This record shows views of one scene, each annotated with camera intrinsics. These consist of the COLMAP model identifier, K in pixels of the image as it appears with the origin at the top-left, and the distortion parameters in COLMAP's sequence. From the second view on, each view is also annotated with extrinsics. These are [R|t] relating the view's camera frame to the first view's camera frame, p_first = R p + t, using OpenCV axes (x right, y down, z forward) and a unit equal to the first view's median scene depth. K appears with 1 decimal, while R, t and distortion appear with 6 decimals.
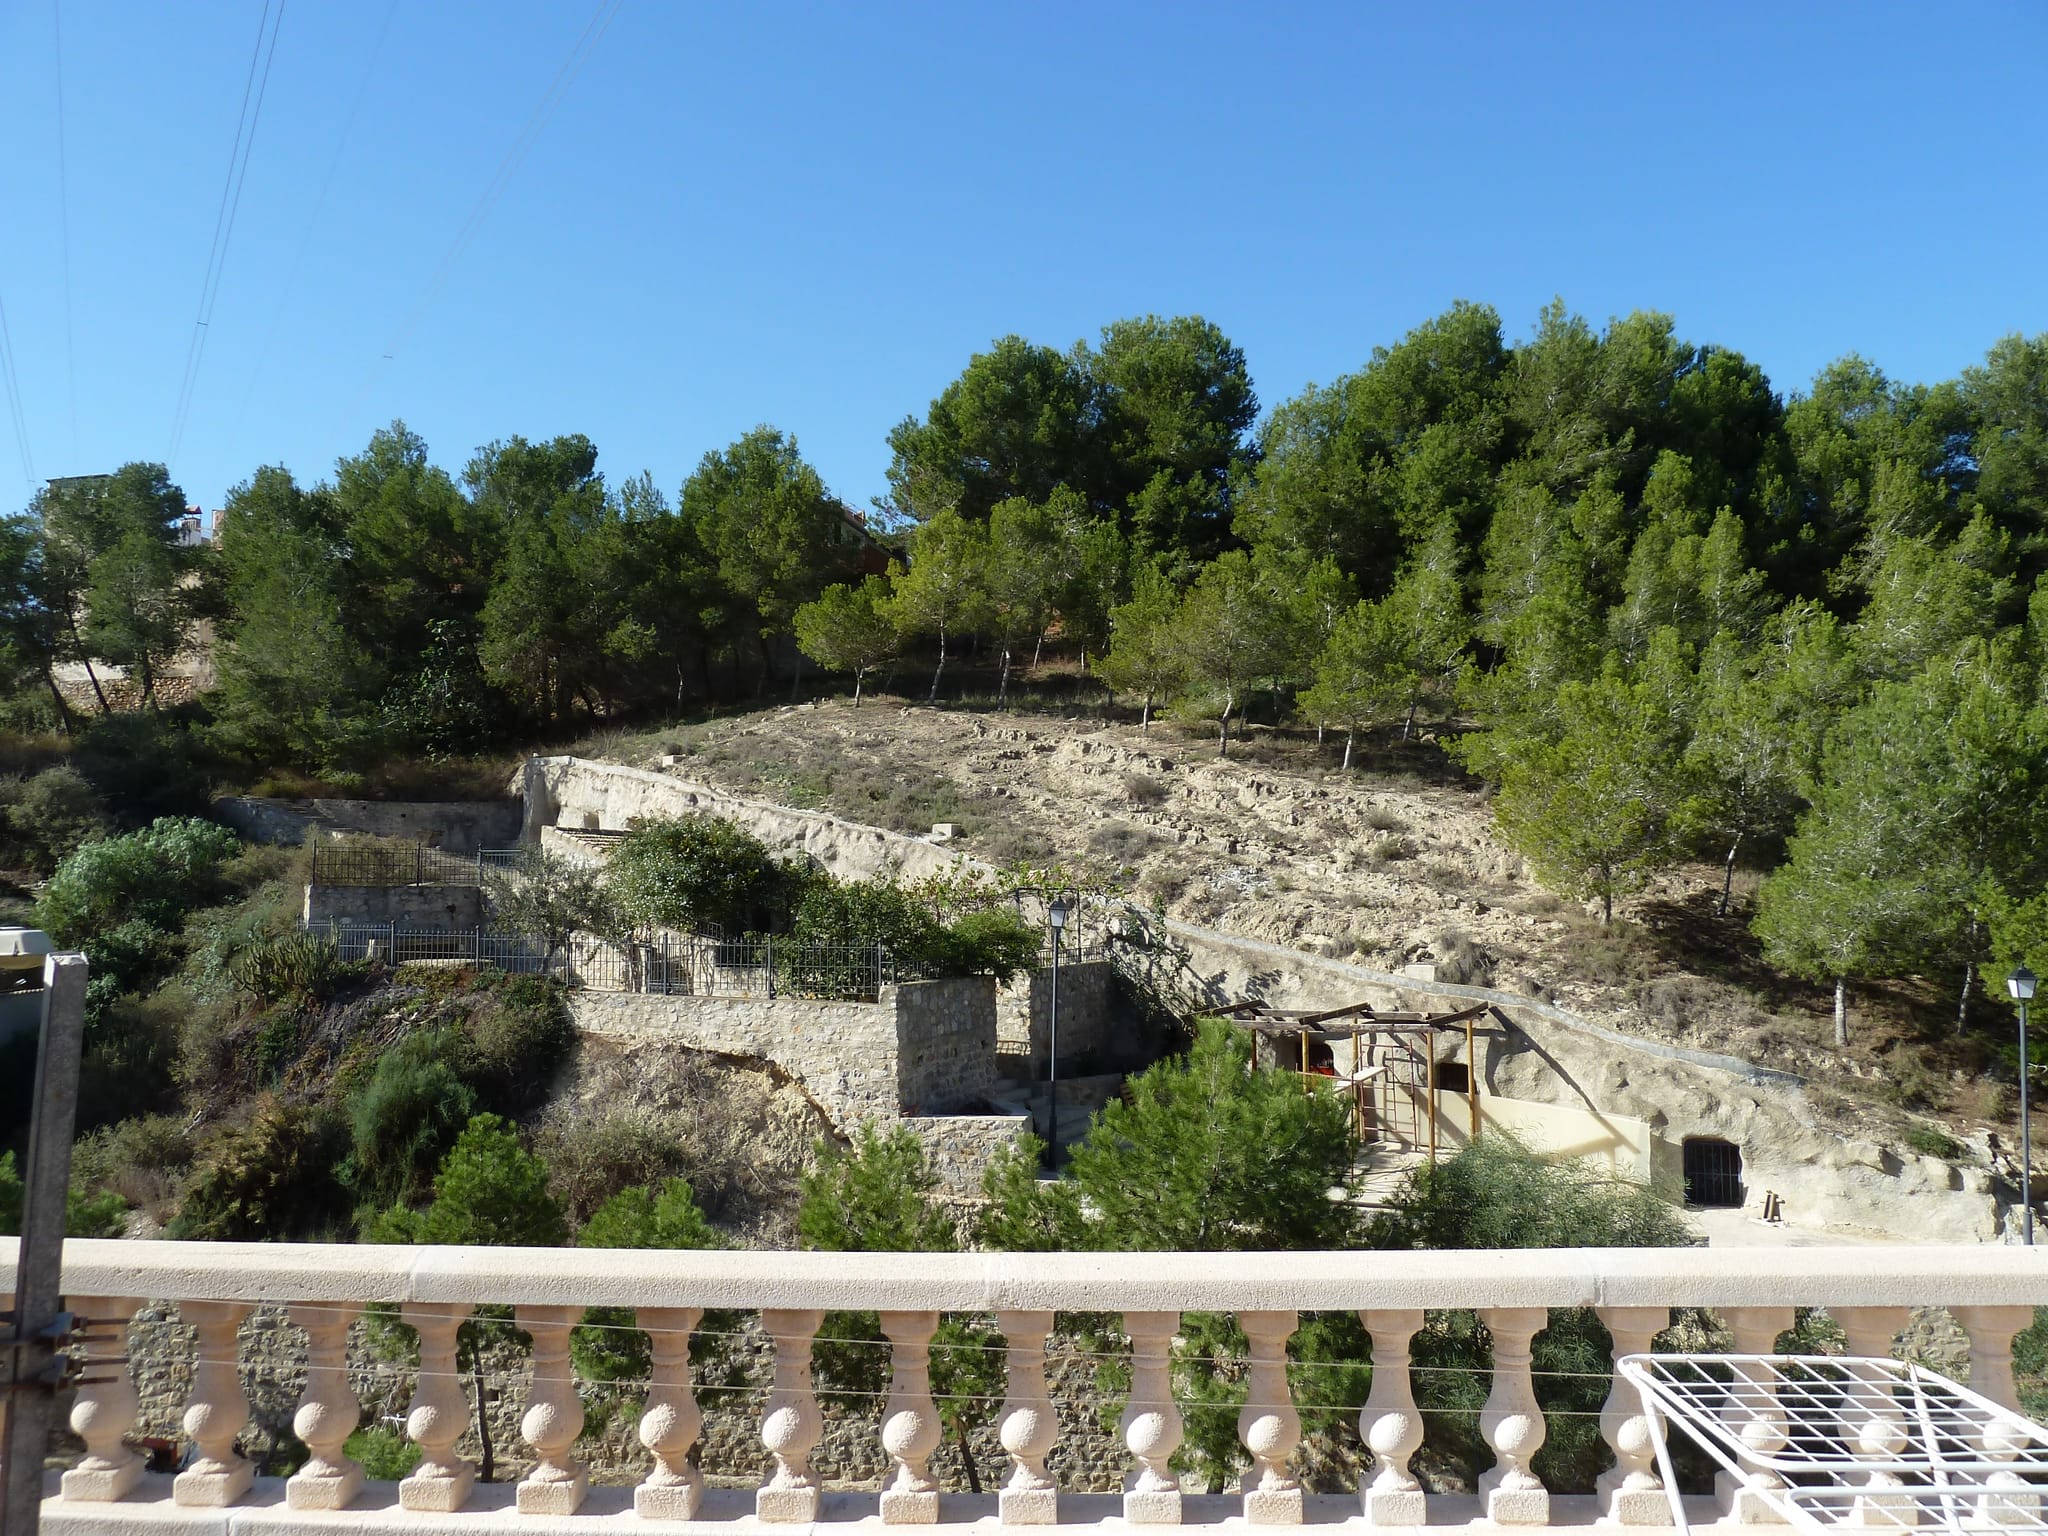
lens RADIAL K [[1521.4, 0, 1016.7], [0, 1521.4, 768.5], [0, 0, 1]] dist [-0.027028, 0.001839]
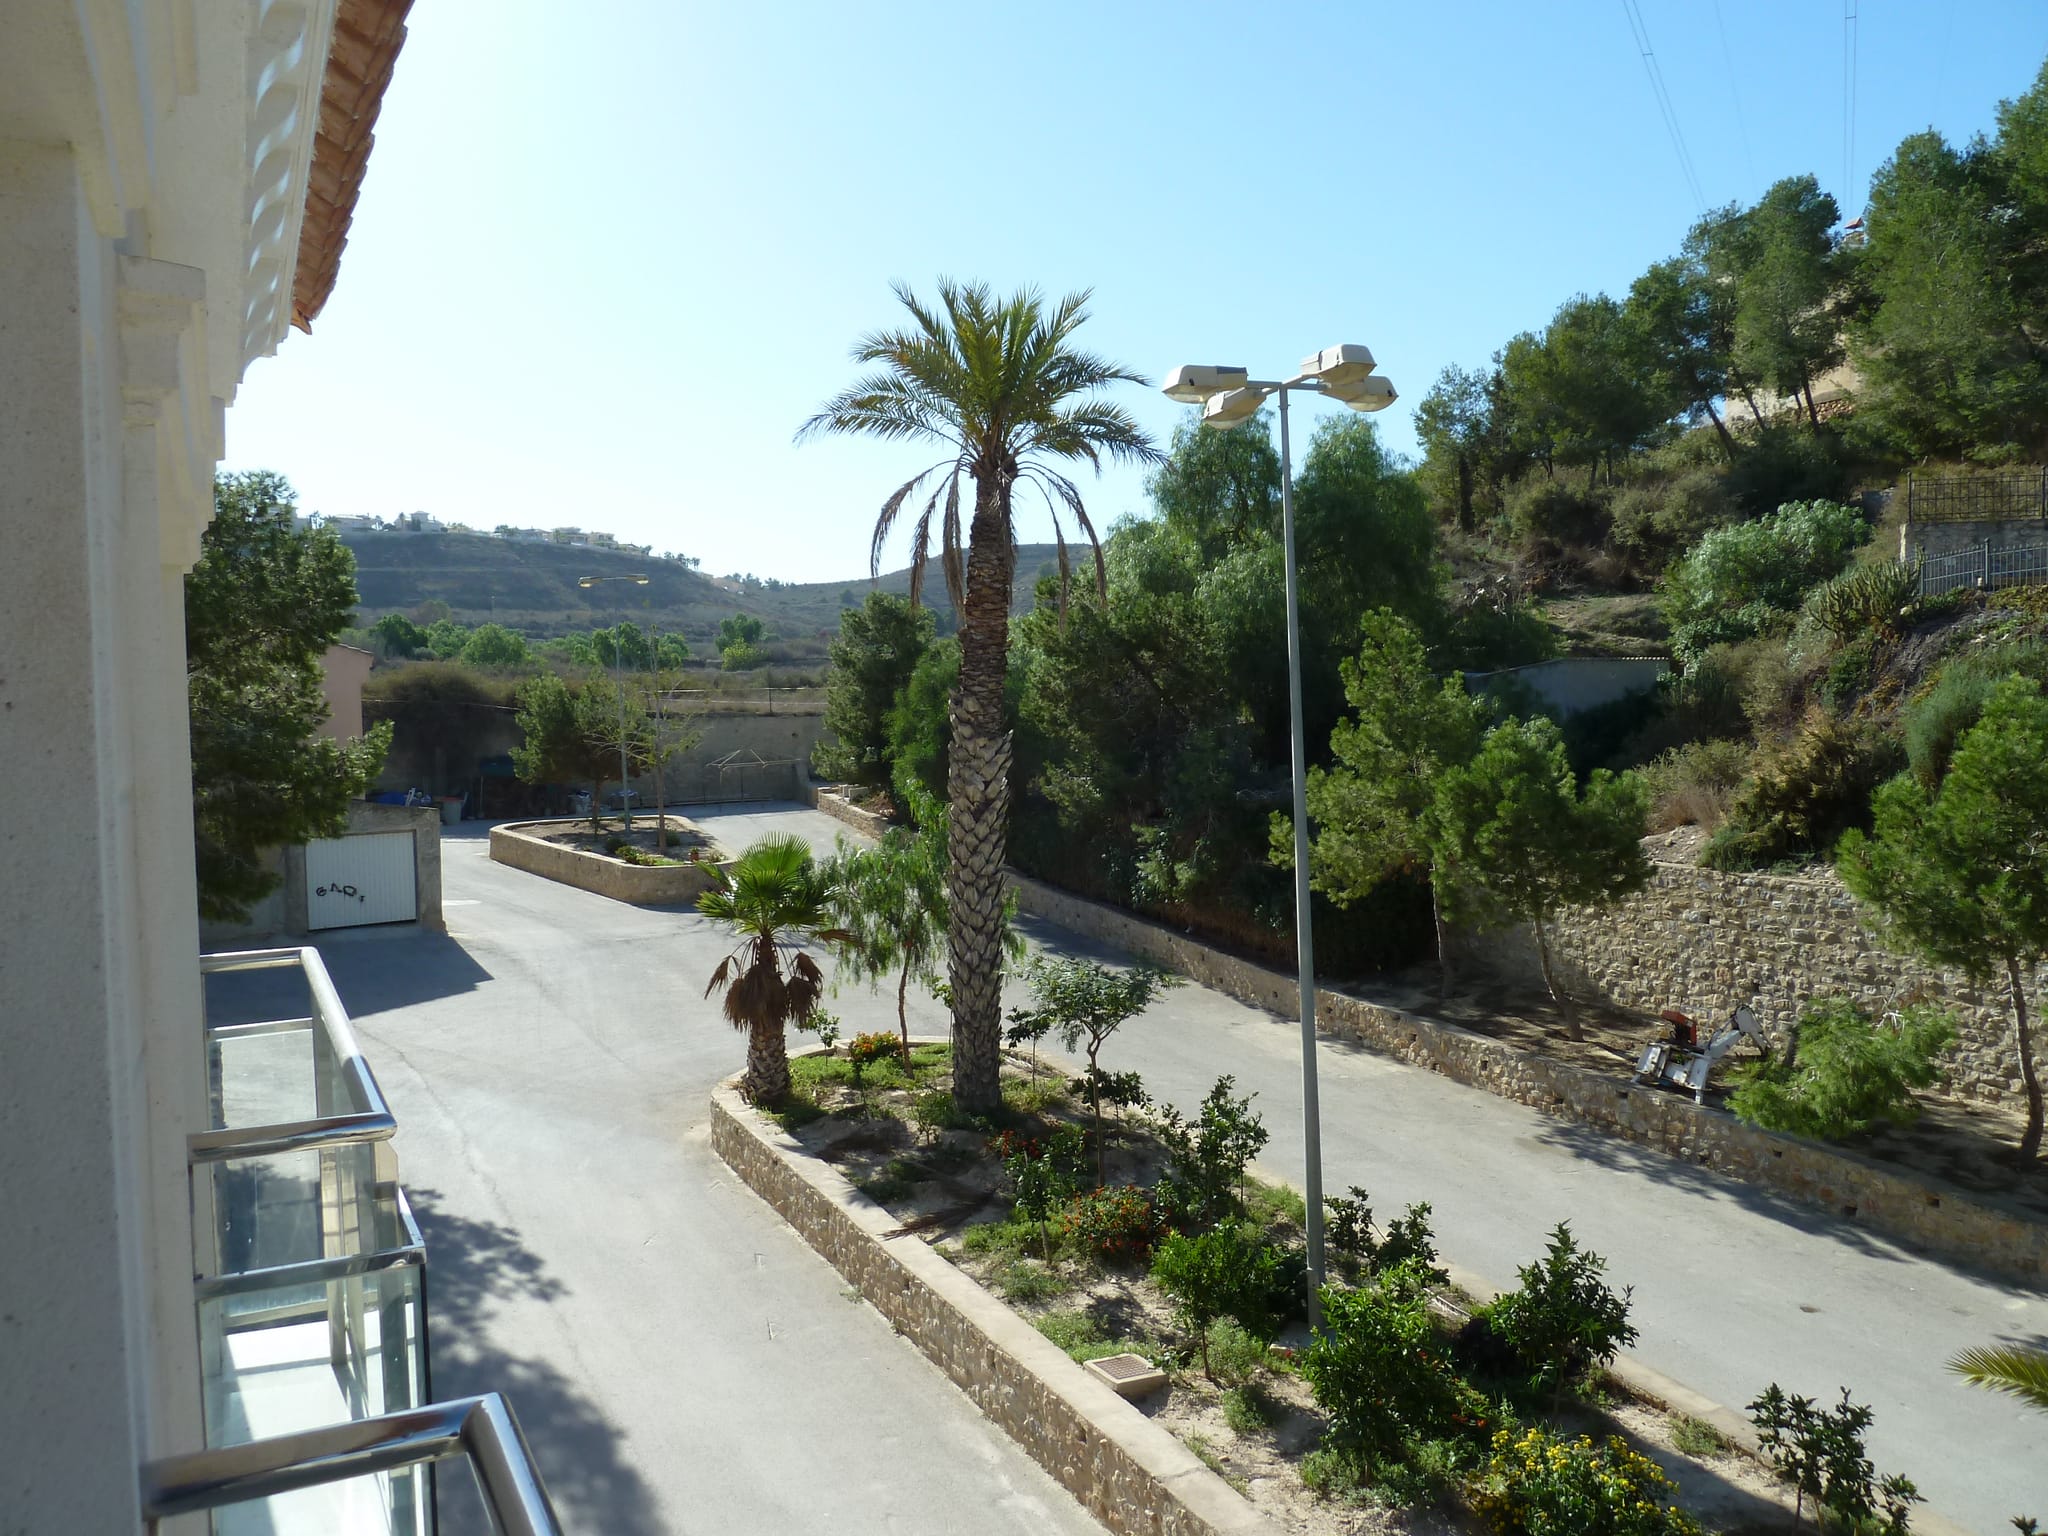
lens RADIAL K [[1521.4, 0, 1017.1], [0, 1521.4, 775.9], [0, 0, 1]] dist [-0.027028, 0.001839]
pose [[0.509452, 0.037235, -0.859693, 0.042269], [0.094873, 0.990542, 0.099124, 0.097196], [0.855253, -0.132060, 0.501101, 0.091945]]
